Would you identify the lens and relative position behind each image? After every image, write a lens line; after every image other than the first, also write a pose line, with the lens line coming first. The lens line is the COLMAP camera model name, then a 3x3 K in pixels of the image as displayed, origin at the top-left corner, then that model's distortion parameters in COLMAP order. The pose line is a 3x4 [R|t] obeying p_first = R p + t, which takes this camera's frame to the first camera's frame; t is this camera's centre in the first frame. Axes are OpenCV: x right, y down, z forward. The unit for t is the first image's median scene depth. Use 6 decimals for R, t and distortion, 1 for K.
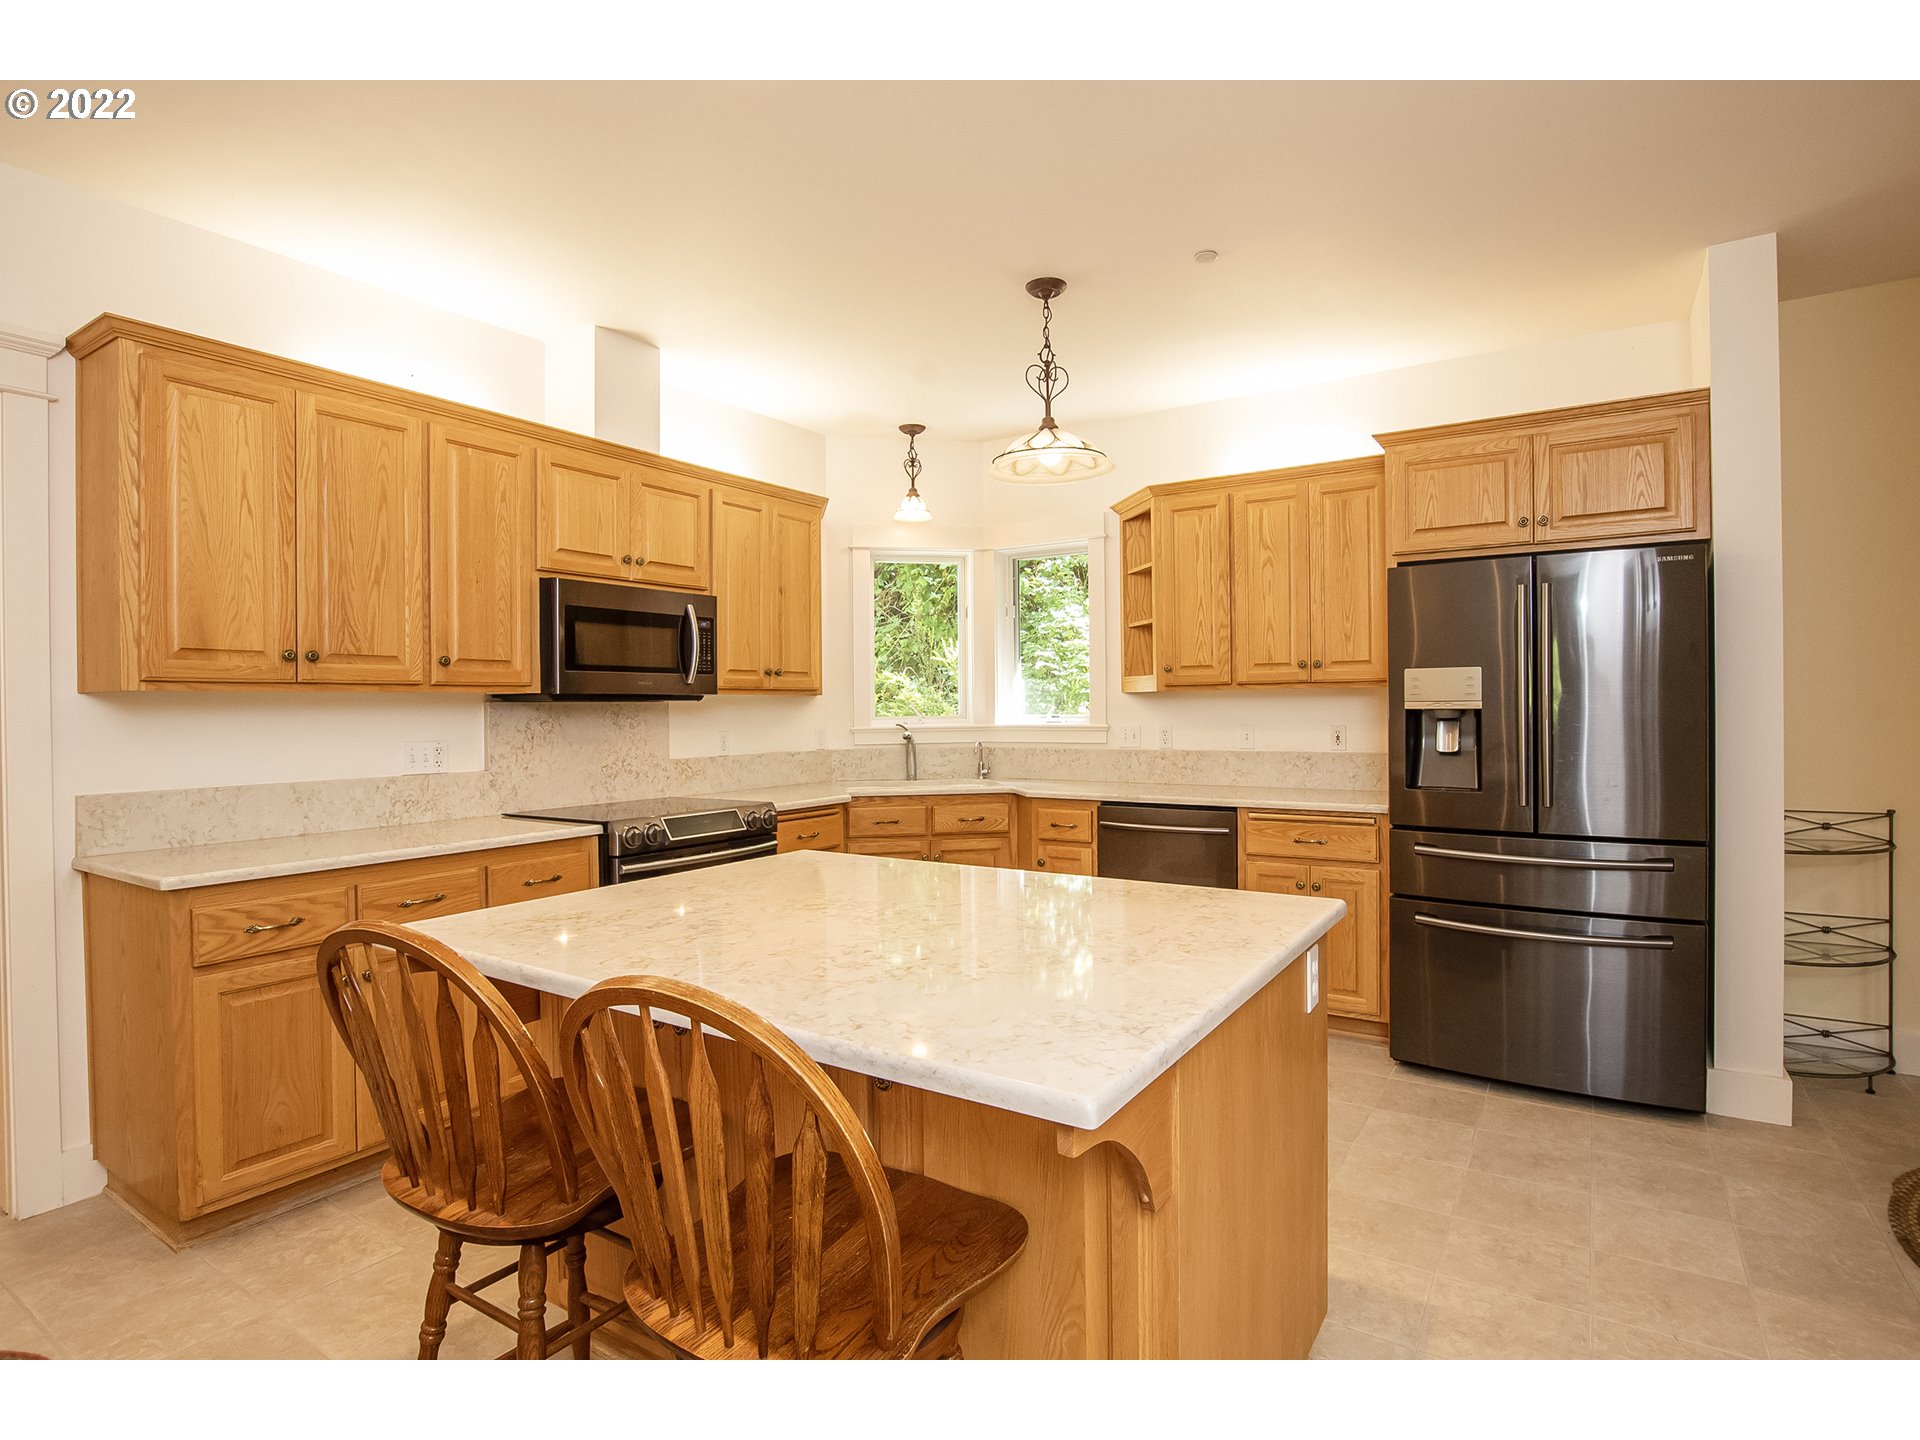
lens RADIAL K [[987.6, 0, 952.3], [0, 987.6, 711.4], [0, 0, 1]] dist [-0.020281, 0.000989]
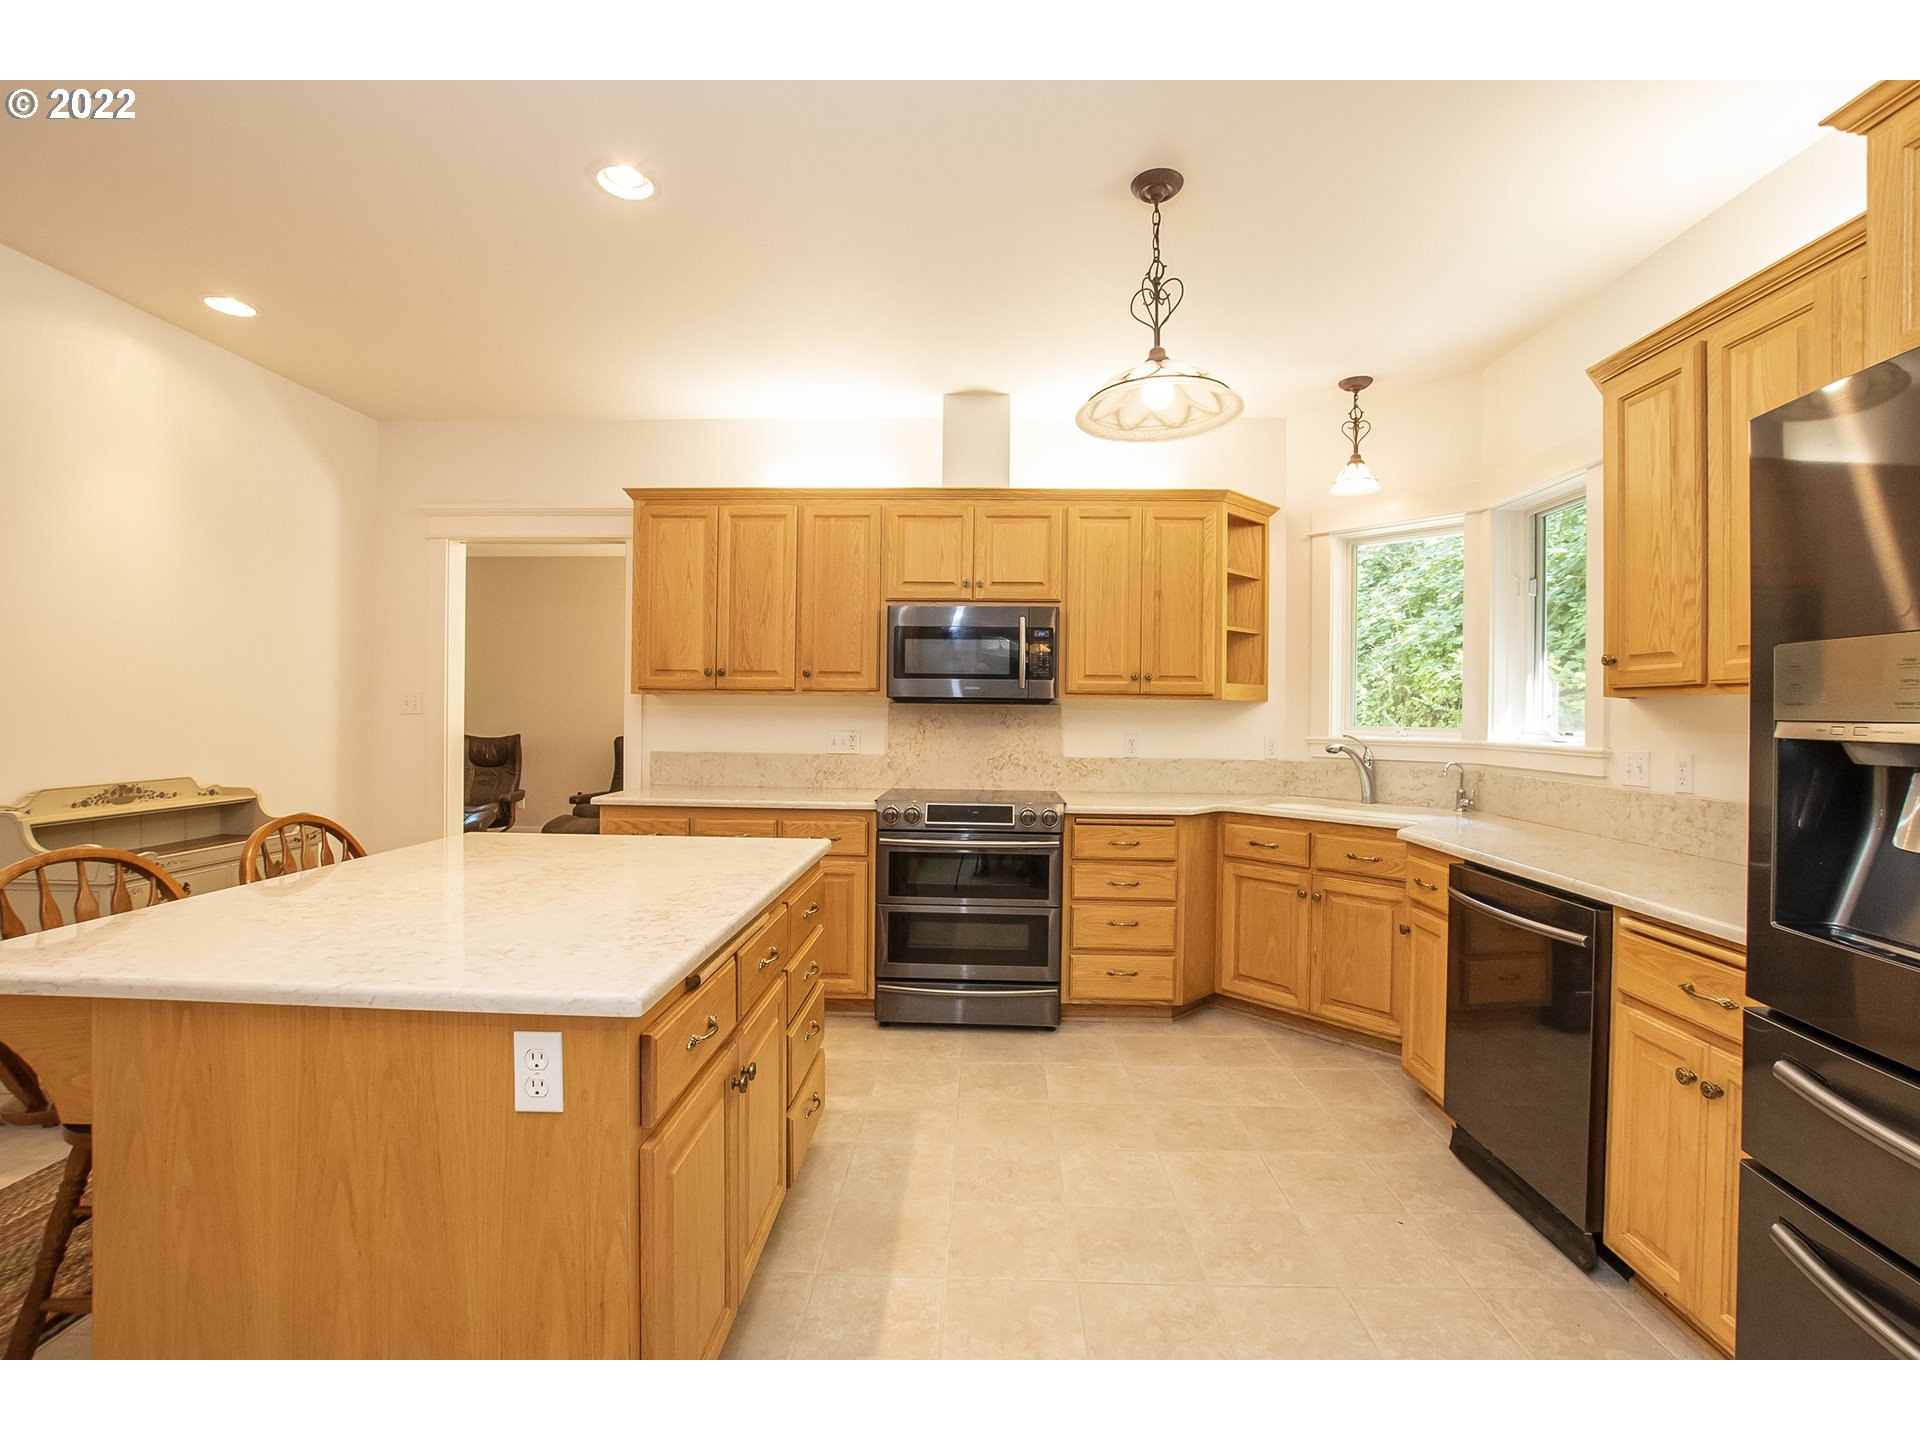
lens RADIAL K [[844.8, 0, 960.1], [0, 844.8, 711.1], [0, 0, 1]] dist [-0.029663, 0.000472]
pose [[0.521527, 0.017784, -0.853049, 0.520254], [-0.019939, 0.999764, 0.008652, -0.009960], [0.853002, 0.012497, 0.521759, 0.456604]]
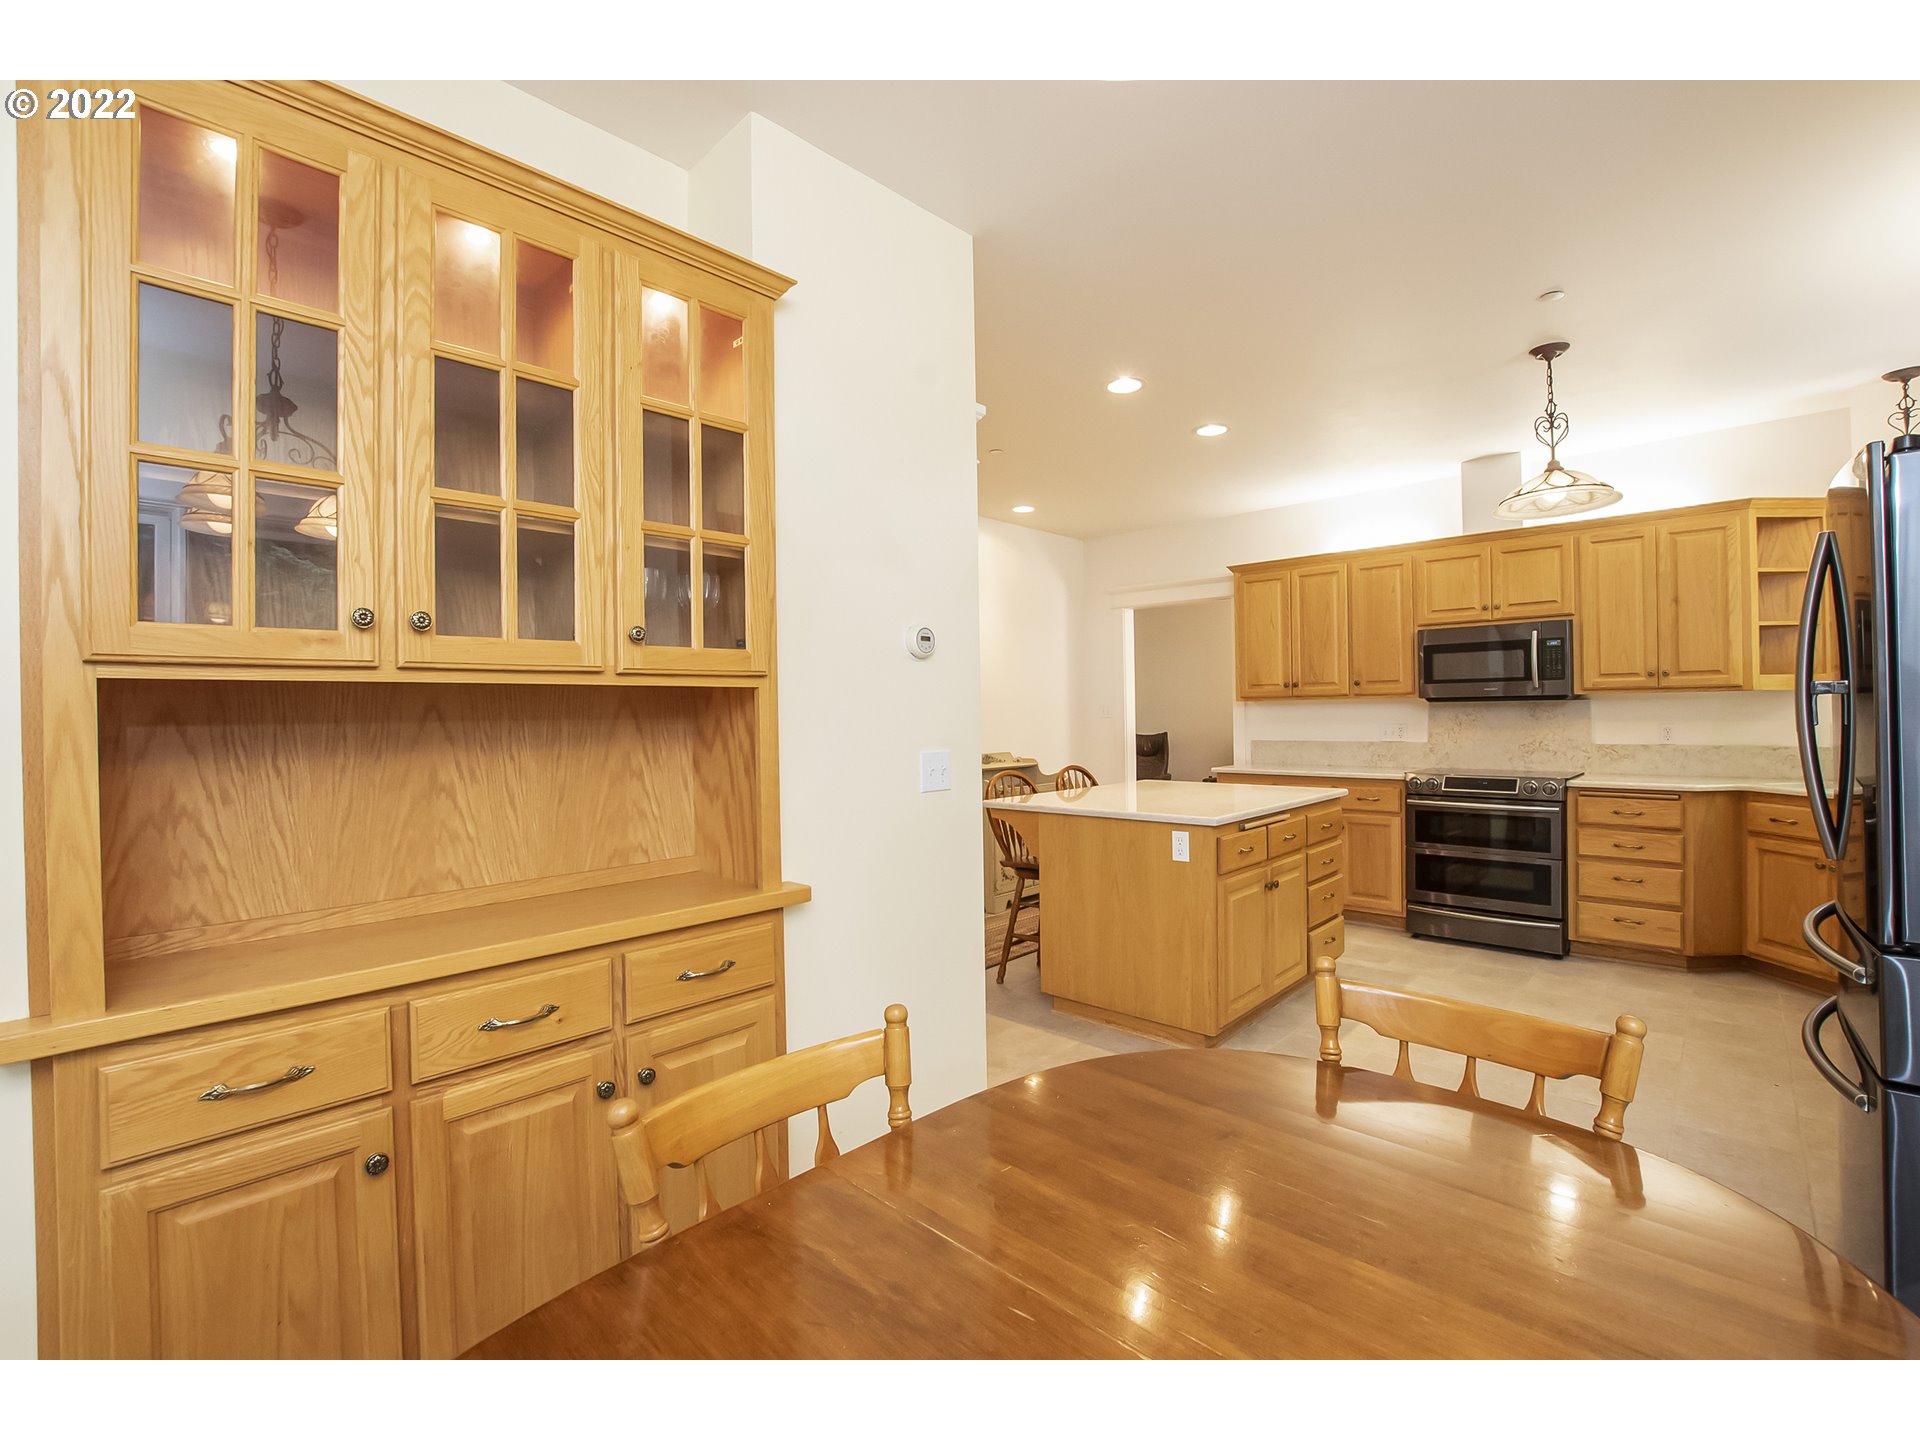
lens RADIAL K [[844.8, 0, 960.1], [0, 844.8, 711.1], [0, 0, 1]] dist [-0.029663, 0.000472]
pose [[-0.171827, 0.010253, -0.985074, 1.048332], [0.011717, 0.999896, 0.008364, -0.015063], [0.985057, -0.010105, -0.171930, 0.414633]]
